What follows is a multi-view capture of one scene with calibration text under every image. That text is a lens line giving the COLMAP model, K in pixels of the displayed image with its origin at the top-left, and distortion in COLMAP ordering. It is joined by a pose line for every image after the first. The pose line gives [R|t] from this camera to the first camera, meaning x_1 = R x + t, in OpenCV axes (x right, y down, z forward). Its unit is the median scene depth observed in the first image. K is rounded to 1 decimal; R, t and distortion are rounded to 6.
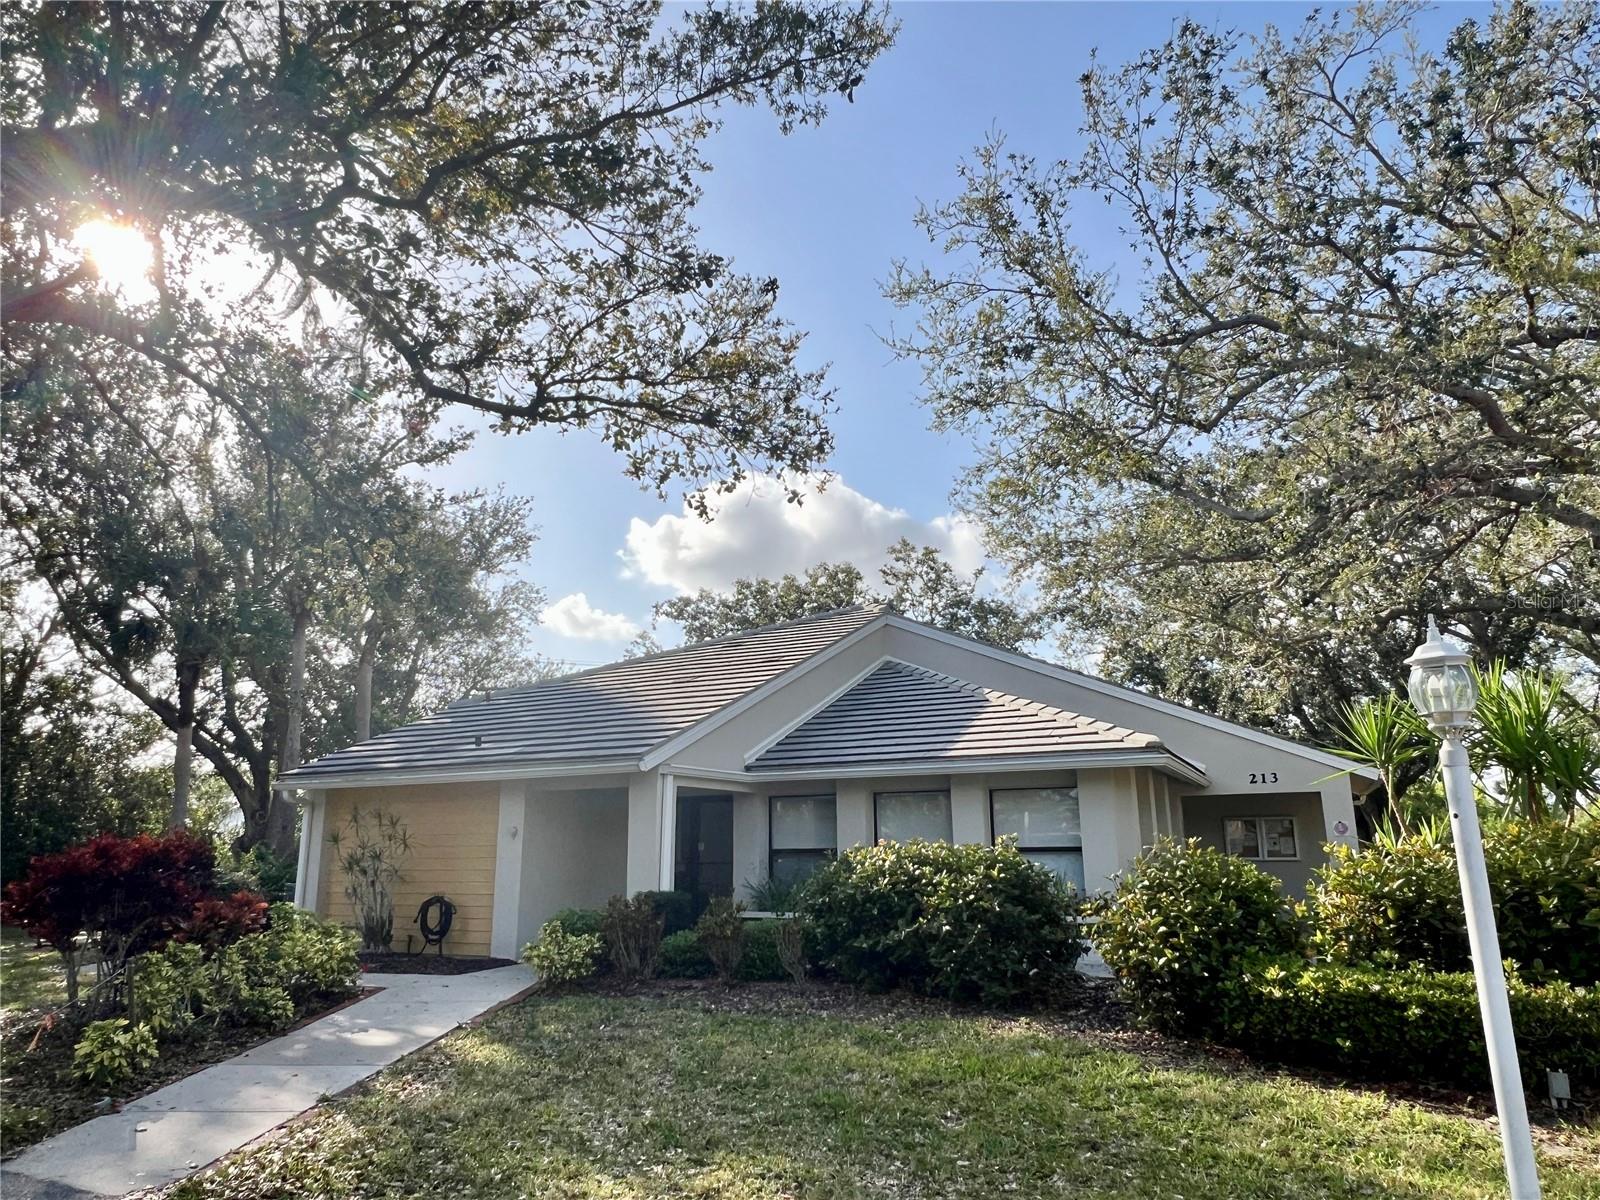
lens RADIAL K [[1024.3, 0, 800.9], [0, 1024.3, 600.6], [0, 0, 1]] dist [-0.000417, -0.000064]
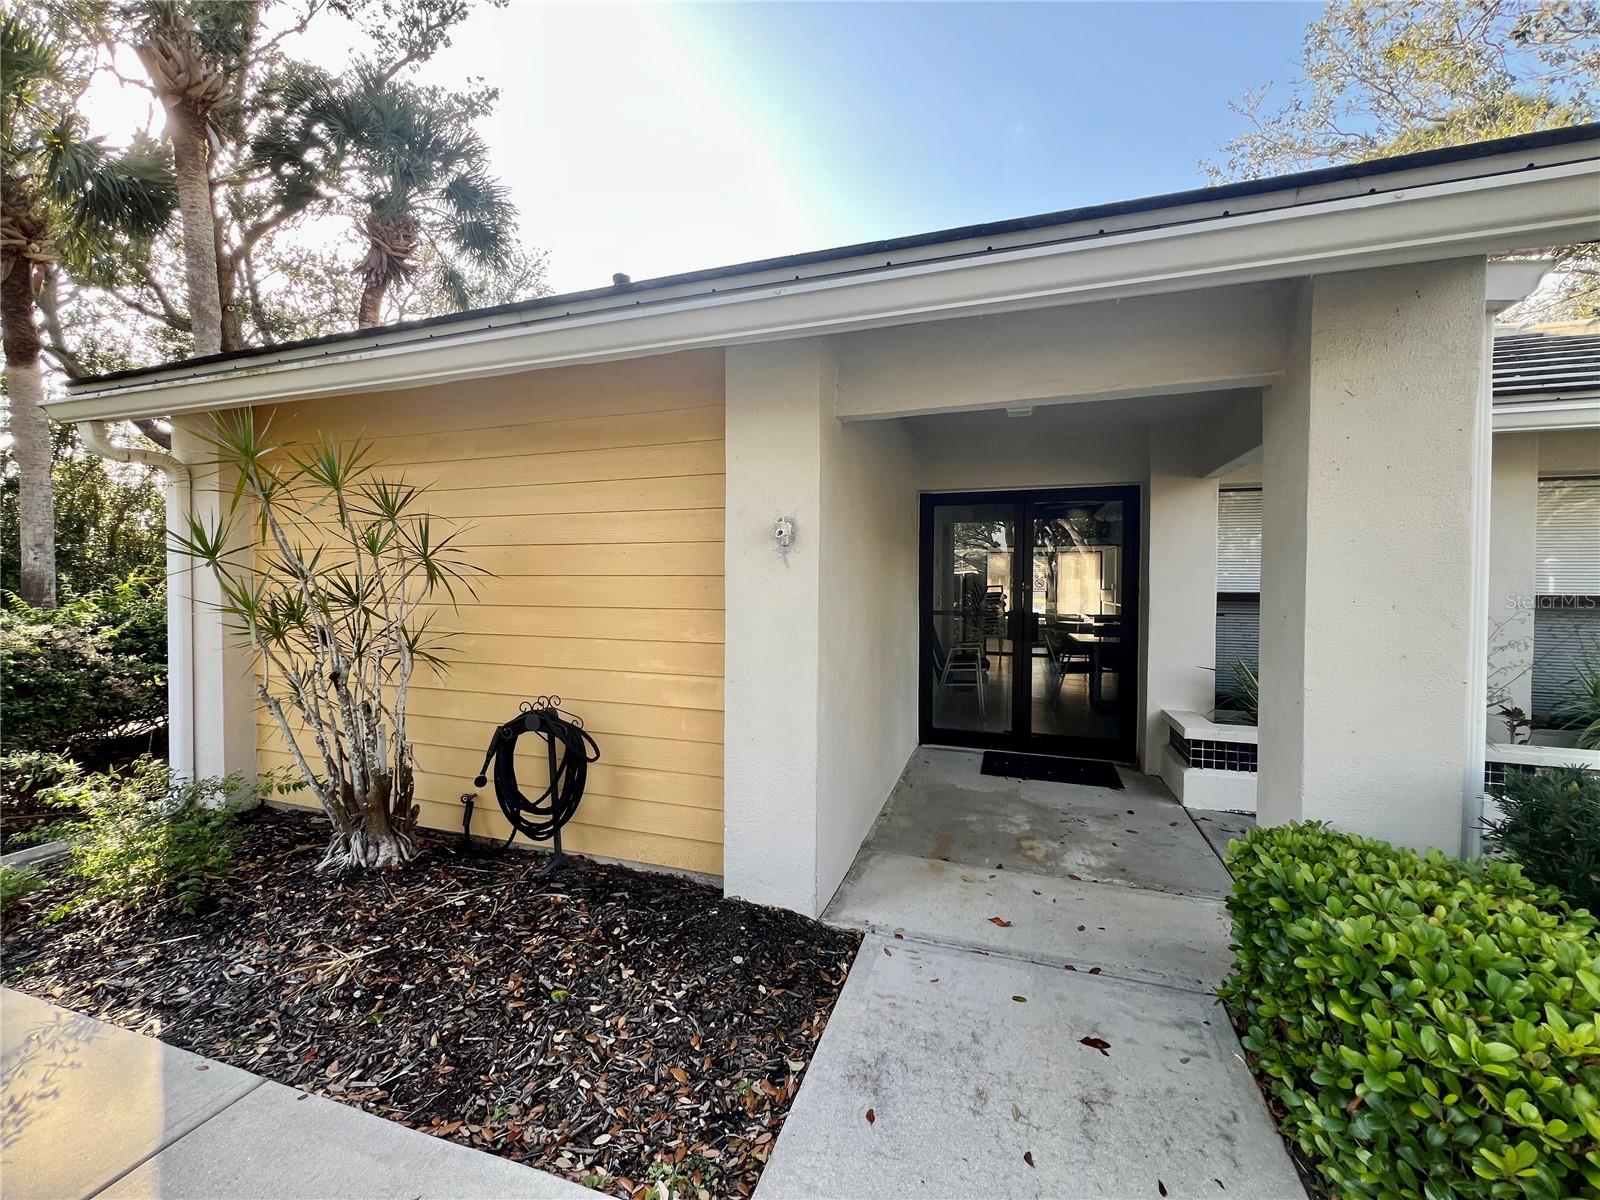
lens RADIAL K [[645.0, 0, 798.6], [0, 645.0, 595.1], [0, 0, 1]] dist [0.000339, 0.000011]
pose [[0.992310, 0.013176, 0.123074, -0.293932], [-0.043515, 0.967983, 0.247217, 0.190479], [-0.115876, -0.250671, 0.961112, 0.785138]]
